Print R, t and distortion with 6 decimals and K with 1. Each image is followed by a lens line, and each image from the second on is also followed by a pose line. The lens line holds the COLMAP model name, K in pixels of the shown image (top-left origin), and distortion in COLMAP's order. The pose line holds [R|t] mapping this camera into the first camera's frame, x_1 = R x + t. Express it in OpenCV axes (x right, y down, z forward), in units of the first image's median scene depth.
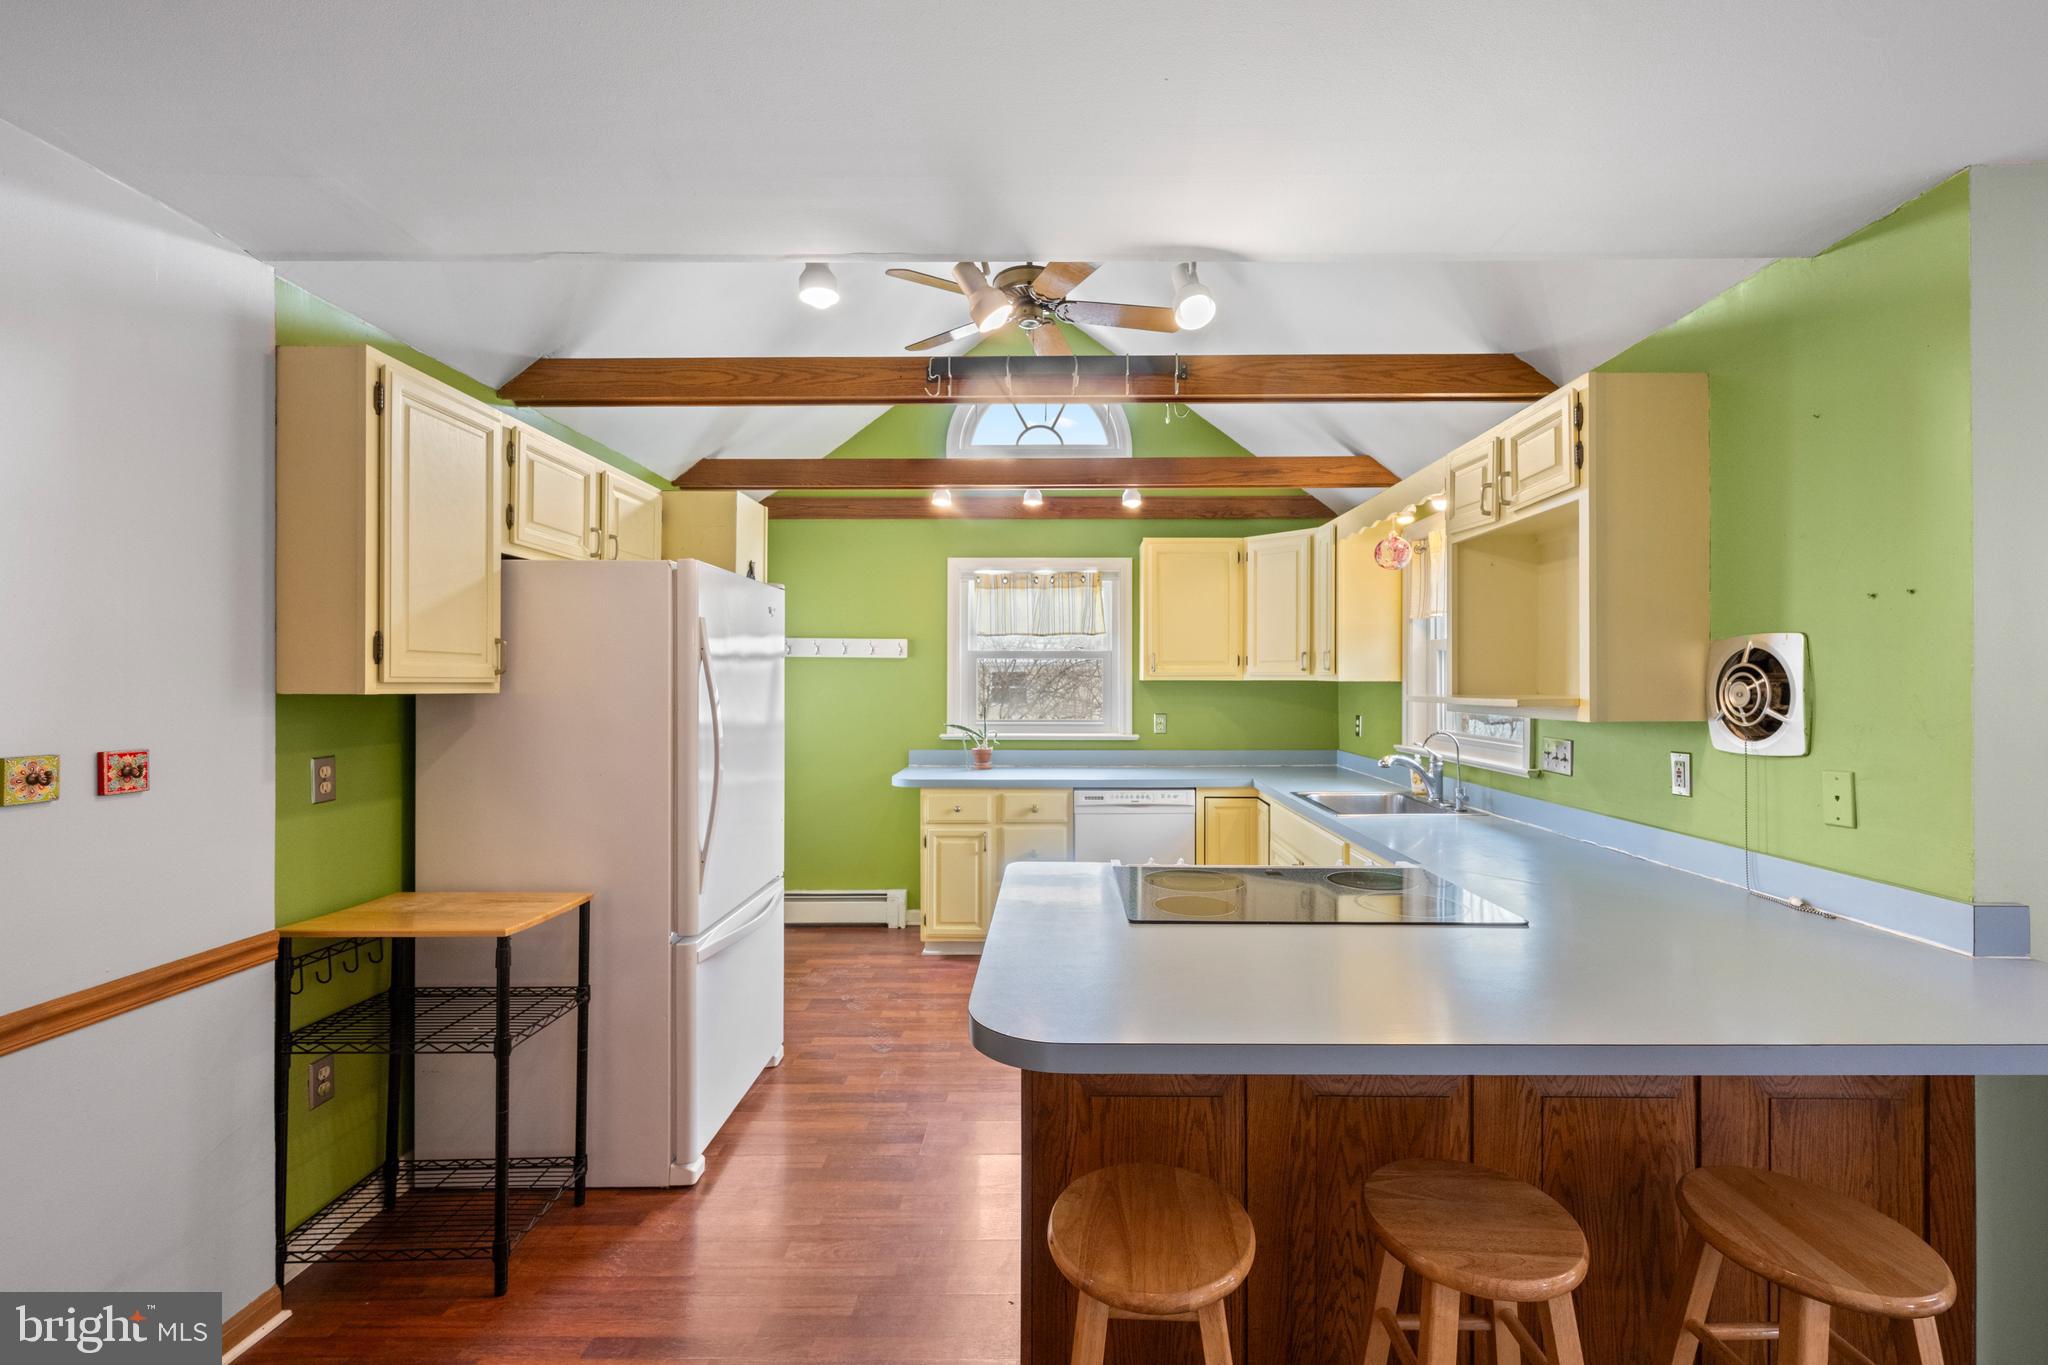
lens RADIAL K [[841.6, 0, 1057.6], [0, 841.6, 683.1], [0, 0, 1]] dist [0.000359, 0.000106]
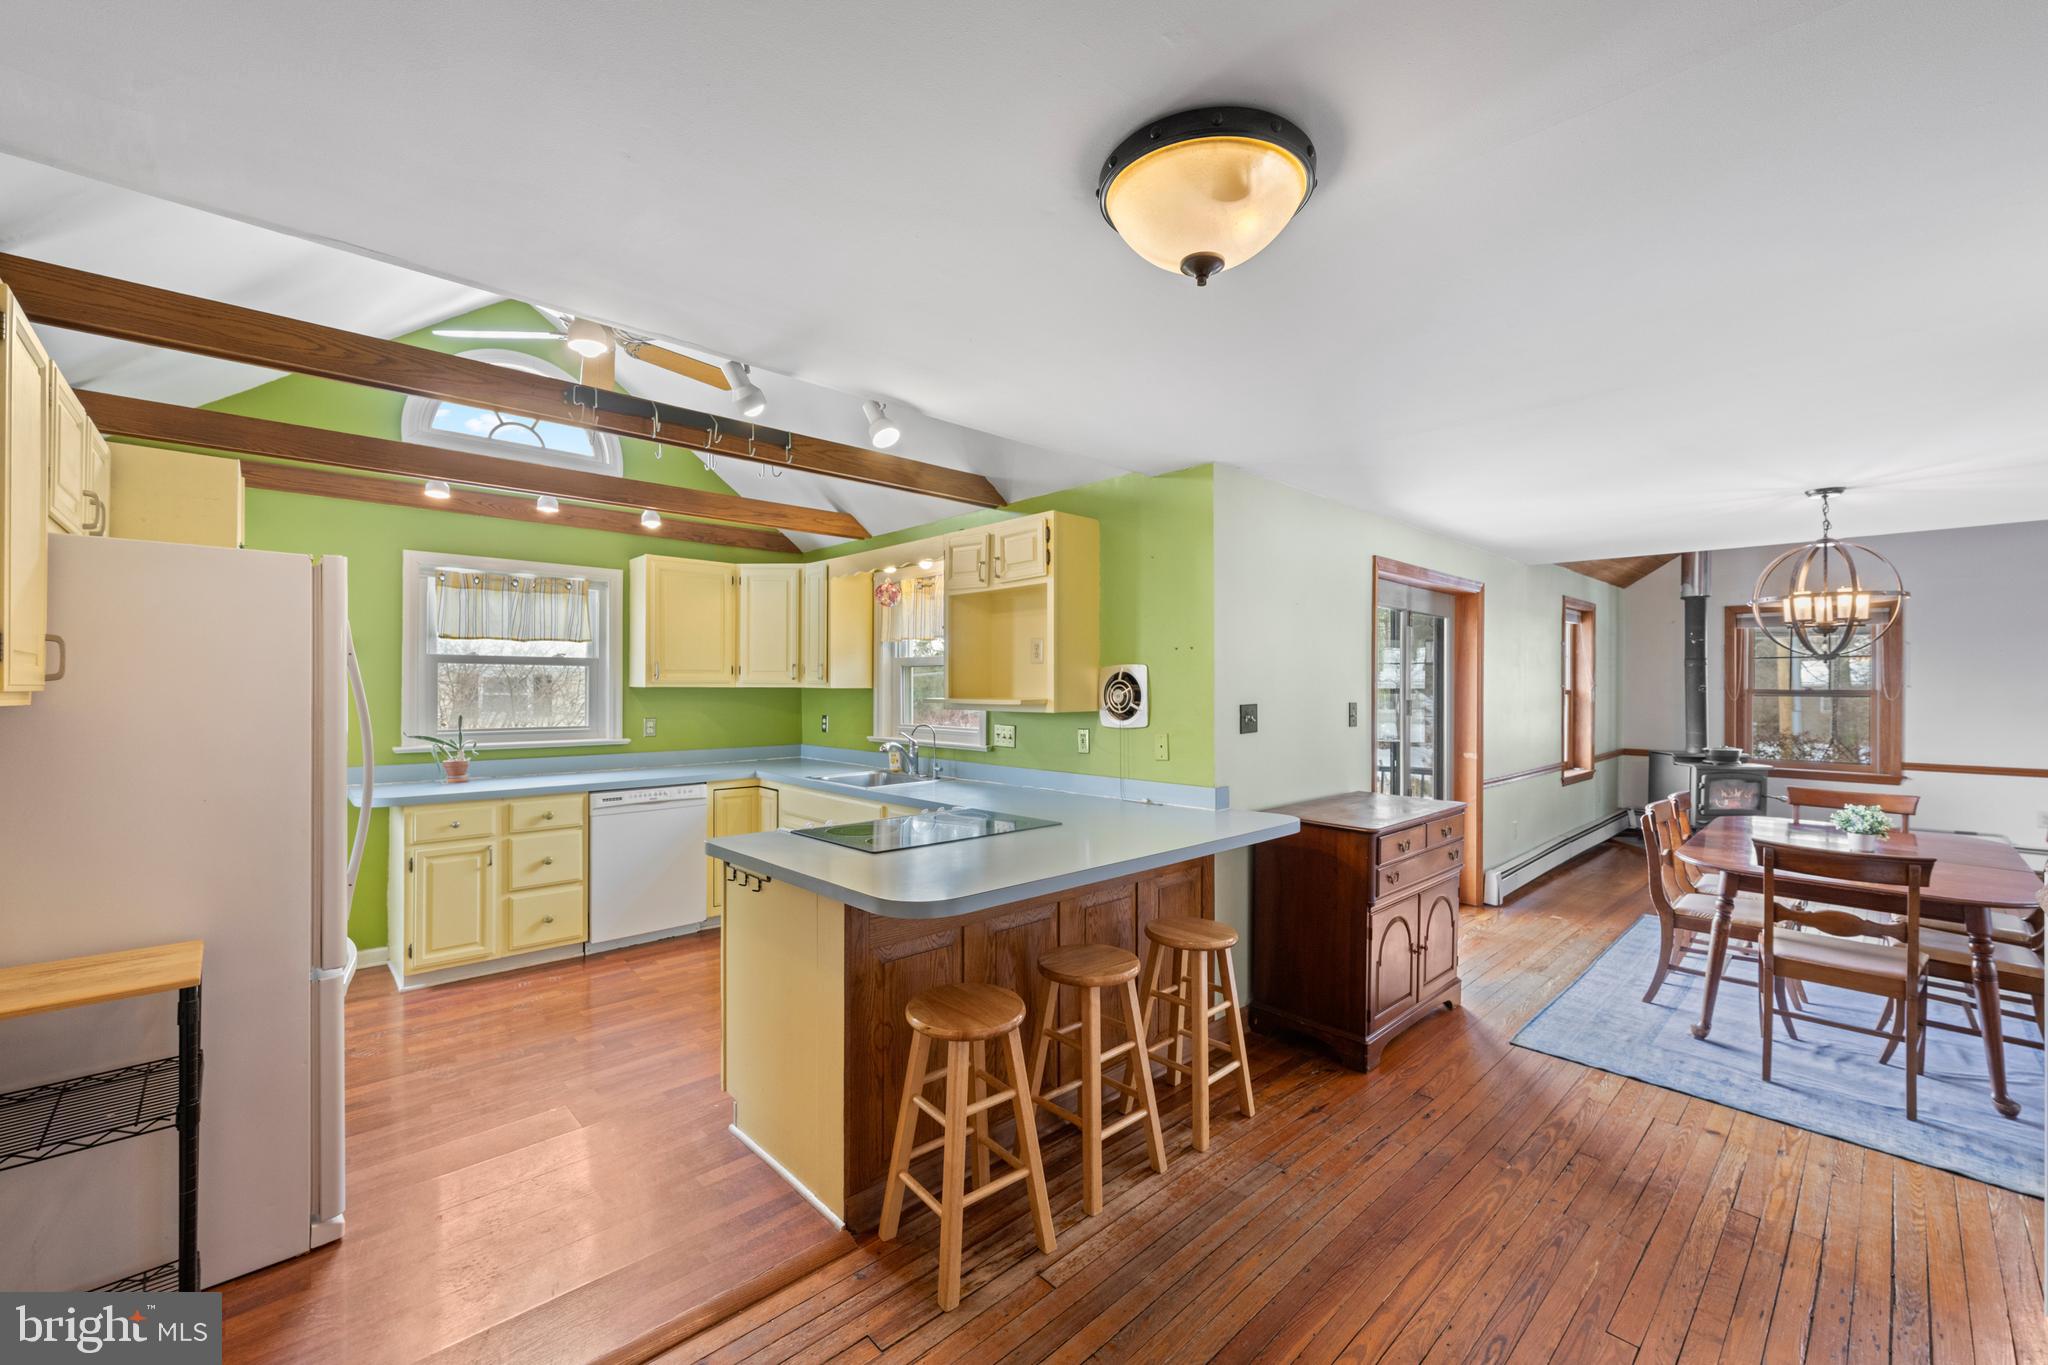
lens RADIAL K [[807.8, 0, 1016.0], [0, 807.8, 686.4], [0, 0, 1]] dist [0.000572, -0.000253]
pose [[0.733764, 0.001691, 0.679402, -0.272003], [0.000017, 0.999997, -0.002508, -0.001584], [-0.679405, 0.001852, 0.733762, -0.080983]]
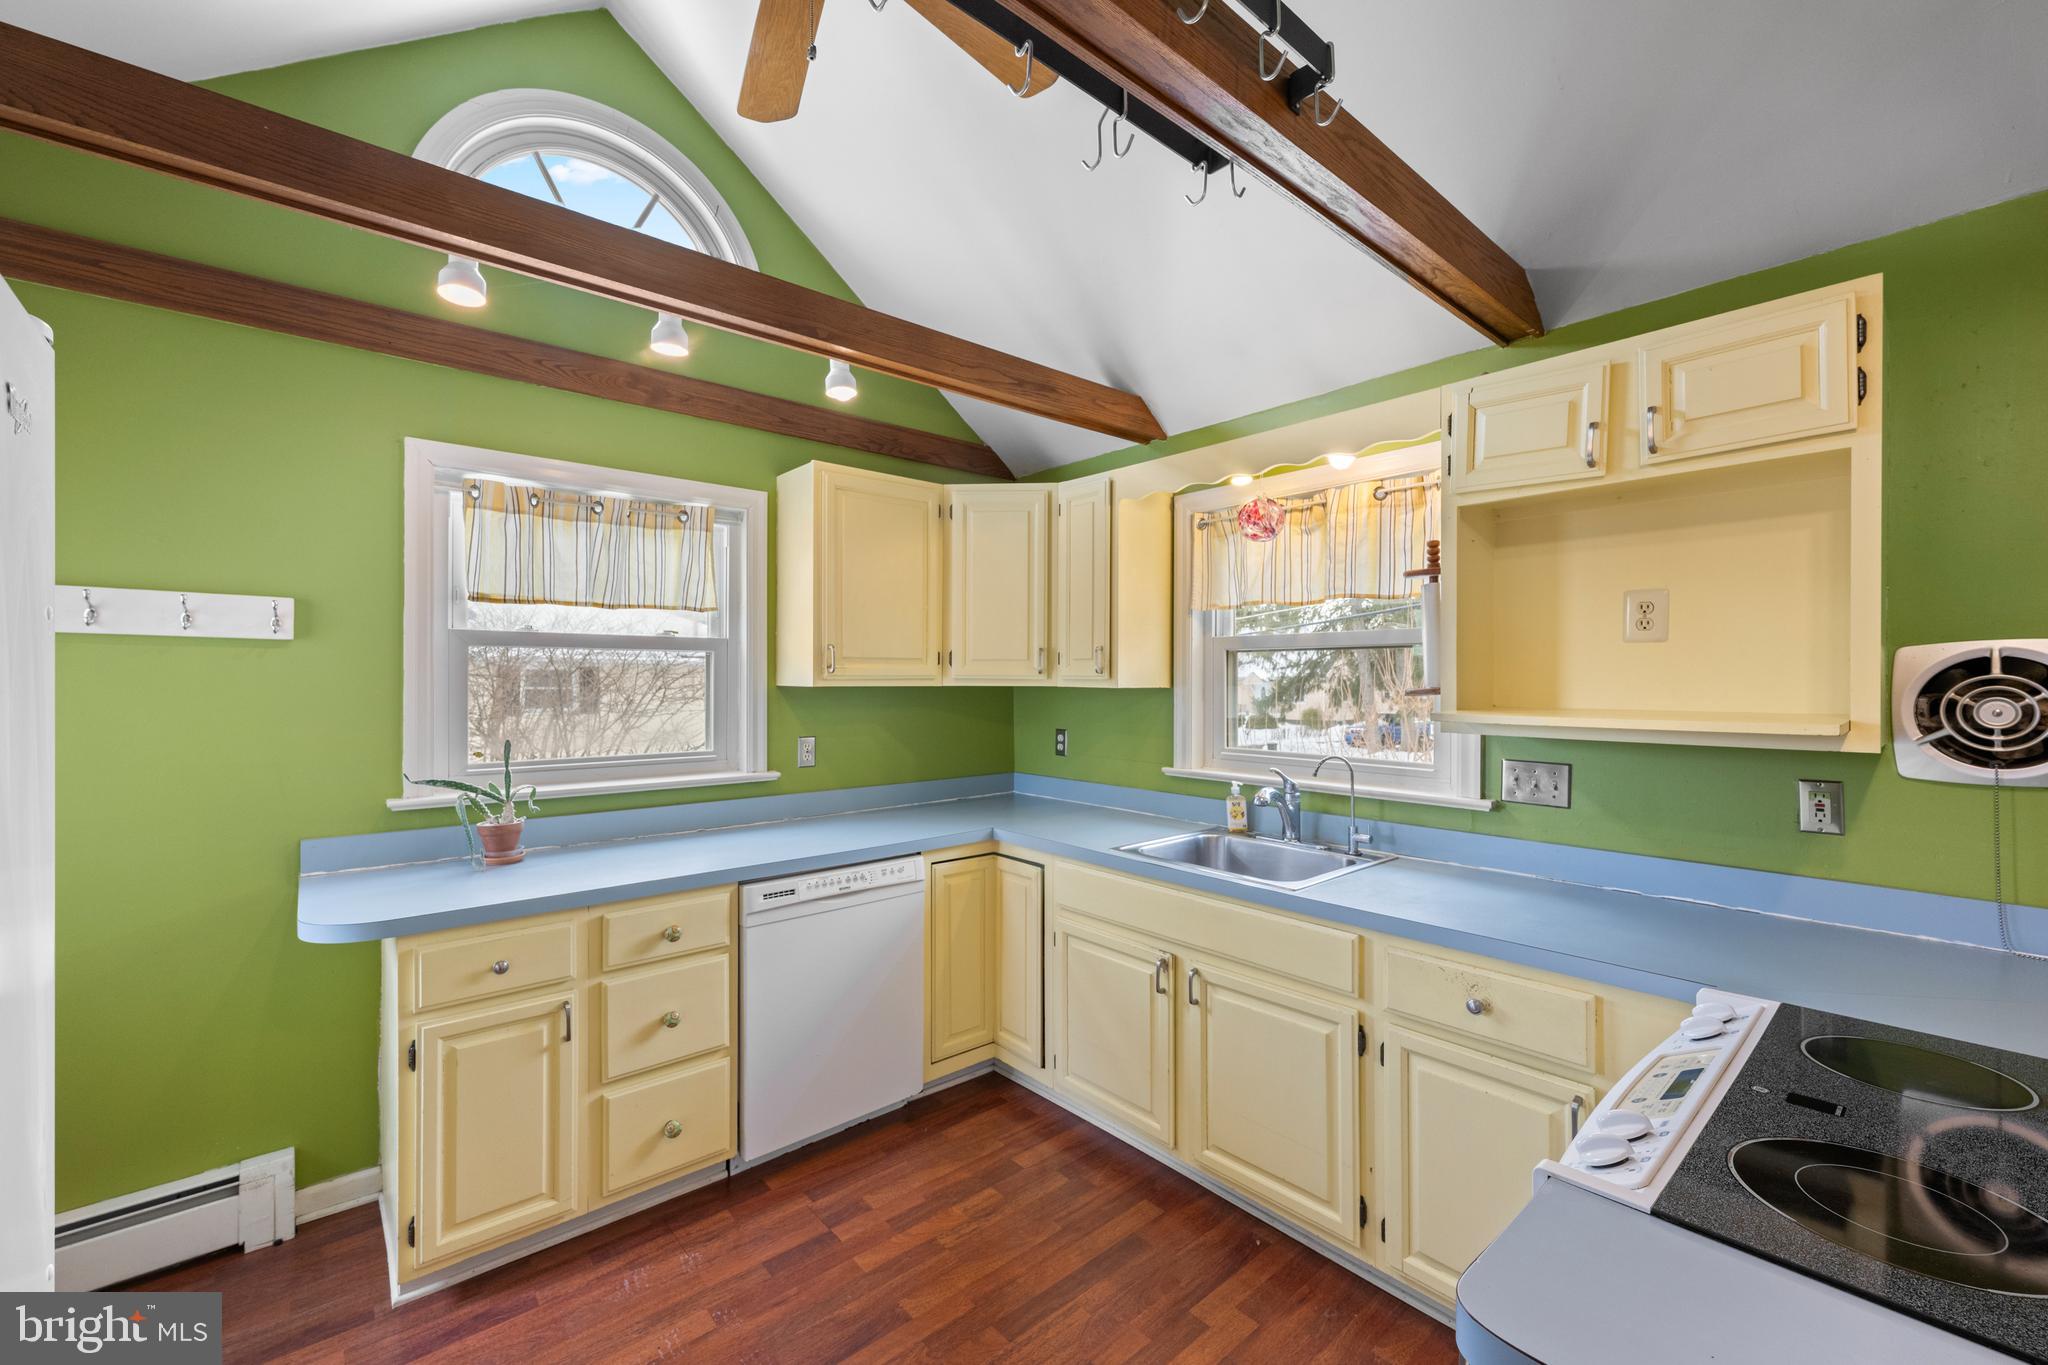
lens RADIAL K [[828.3, 0, 1024.0], [0, 828.3, 682.5], [0, 0, 1]] dist [-0.000365, -0.000162]
pose [[0.759251, -0.001805, 0.650796, -0.196859], [0.000542, 0.999998, 0.002141, -0.008366], [-0.650798, -0.001272, 0.759250, 0.464189]]
